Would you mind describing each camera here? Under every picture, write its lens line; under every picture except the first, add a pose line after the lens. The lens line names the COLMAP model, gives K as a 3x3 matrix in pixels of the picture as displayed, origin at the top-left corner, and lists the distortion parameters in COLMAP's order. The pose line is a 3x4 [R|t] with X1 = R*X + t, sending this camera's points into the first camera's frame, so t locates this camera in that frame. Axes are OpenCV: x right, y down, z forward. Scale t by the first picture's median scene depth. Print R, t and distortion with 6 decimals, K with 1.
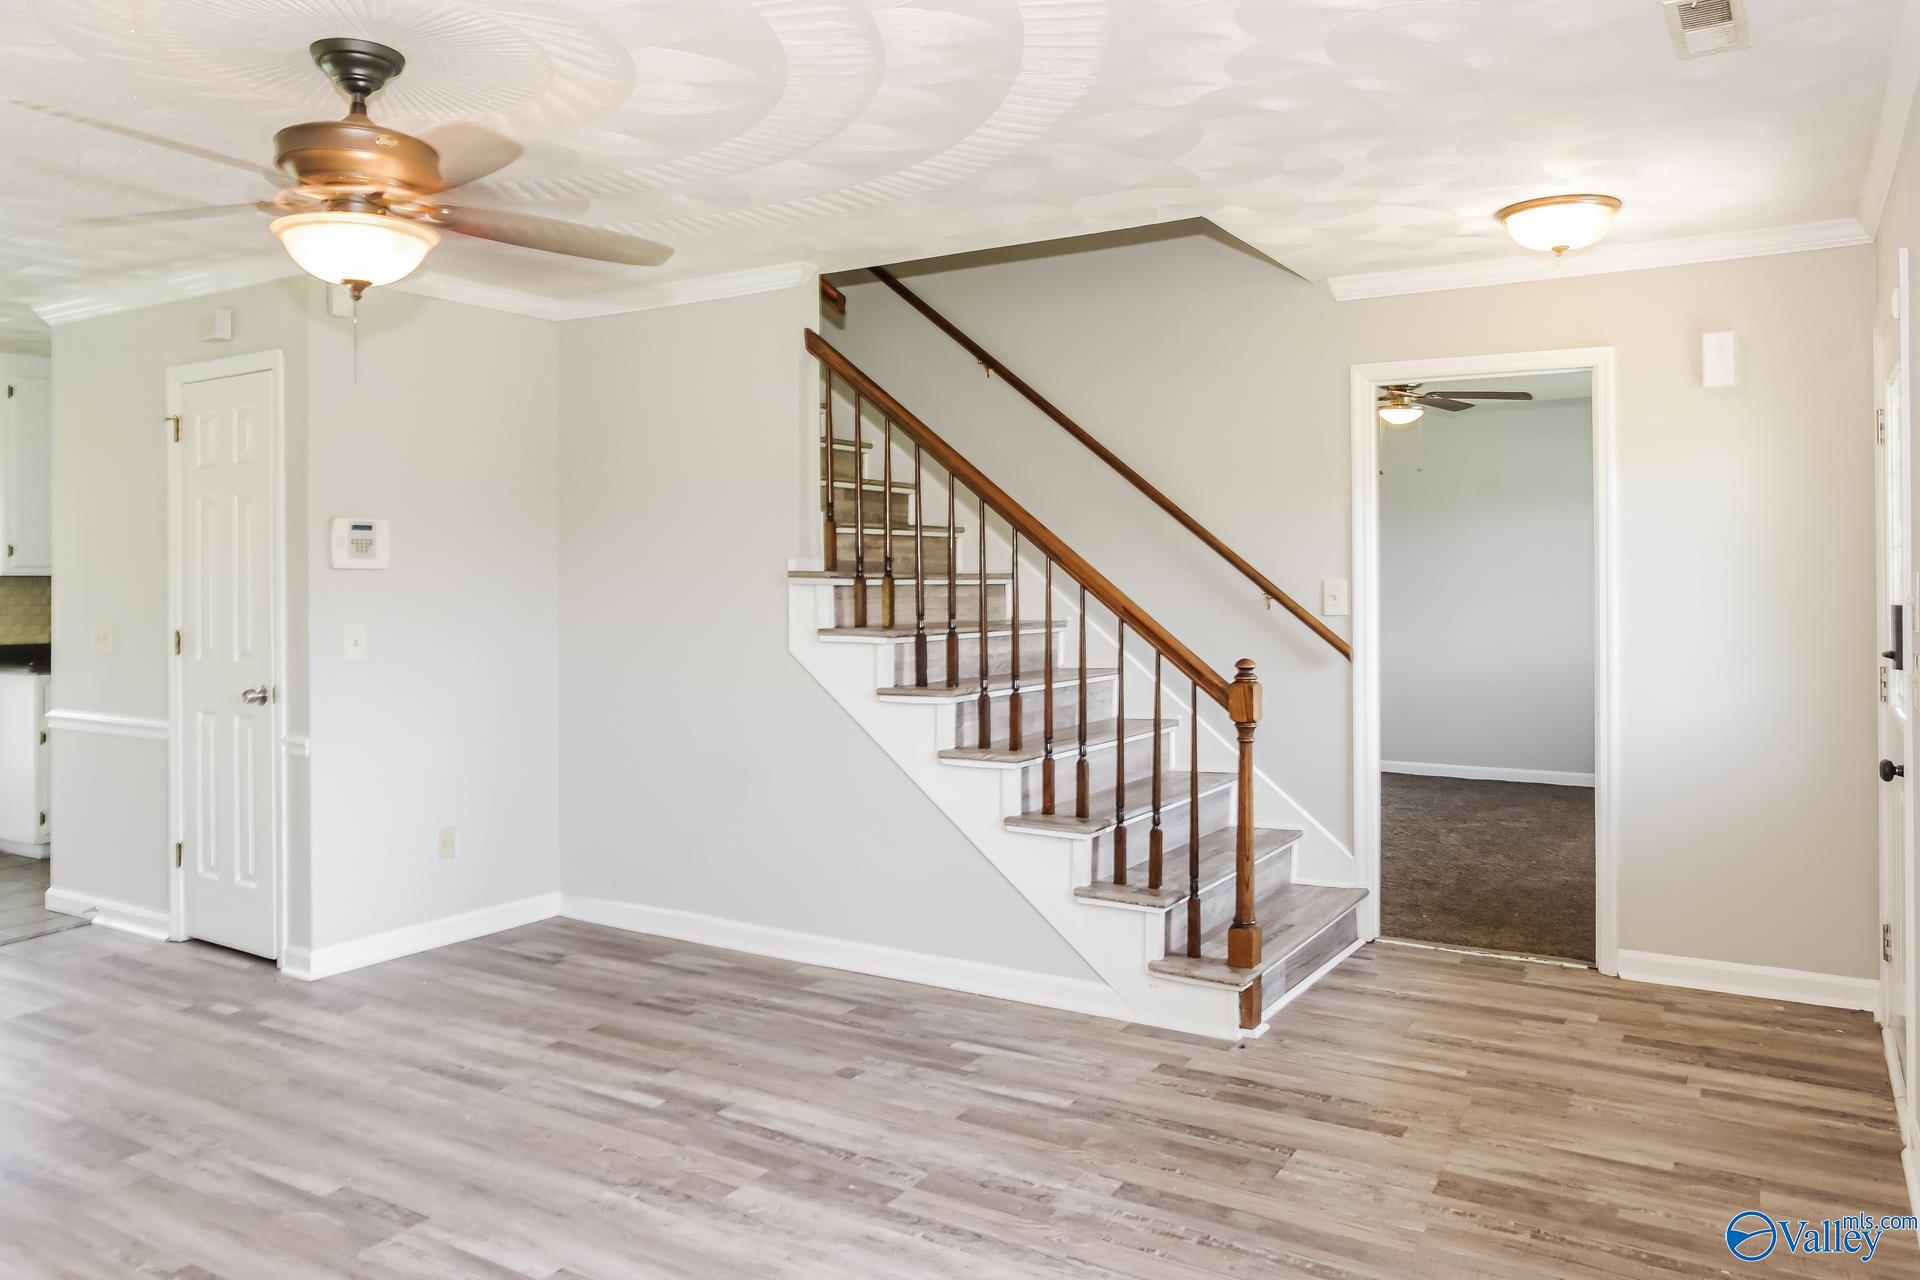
lens RADIAL K [[1371.8, 0, 969.1], [0, 1371.8, 567.1], [0, 0, 1]] dist [-0.022950, 0.000907]
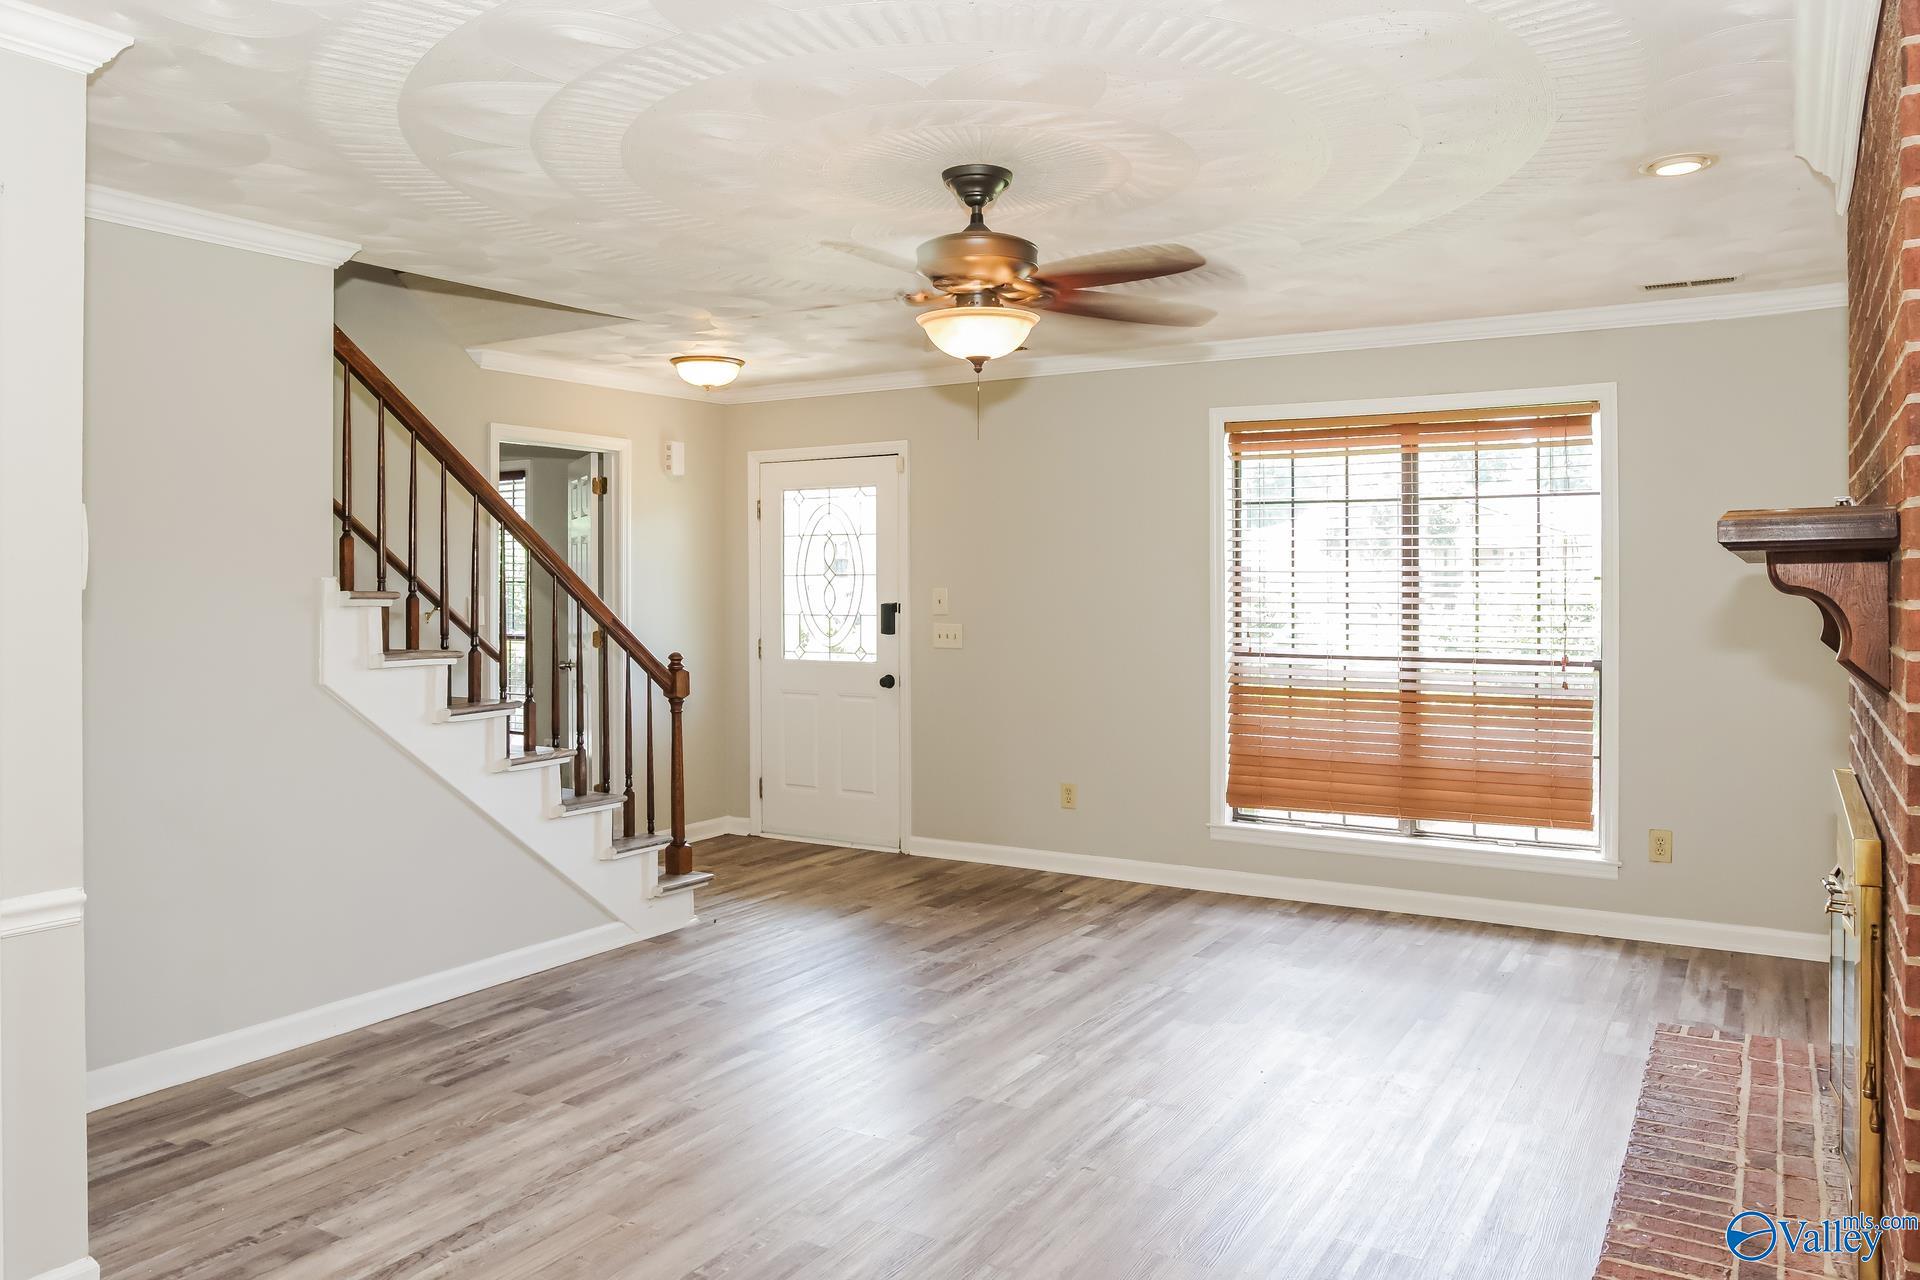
lens RADIAL K [[1371.8, 0, 969.1], [0, 1371.8, 567.1], [0, 0, 1]] dist [-0.022950, 0.000907]
pose [[-0.001988, 0.012728, 0.999917, -1.165826], [-0.001085, 0.999918, -0.012730, -0.001670], [-0.999997, -0.001111, -0.001974, 0.693632]]
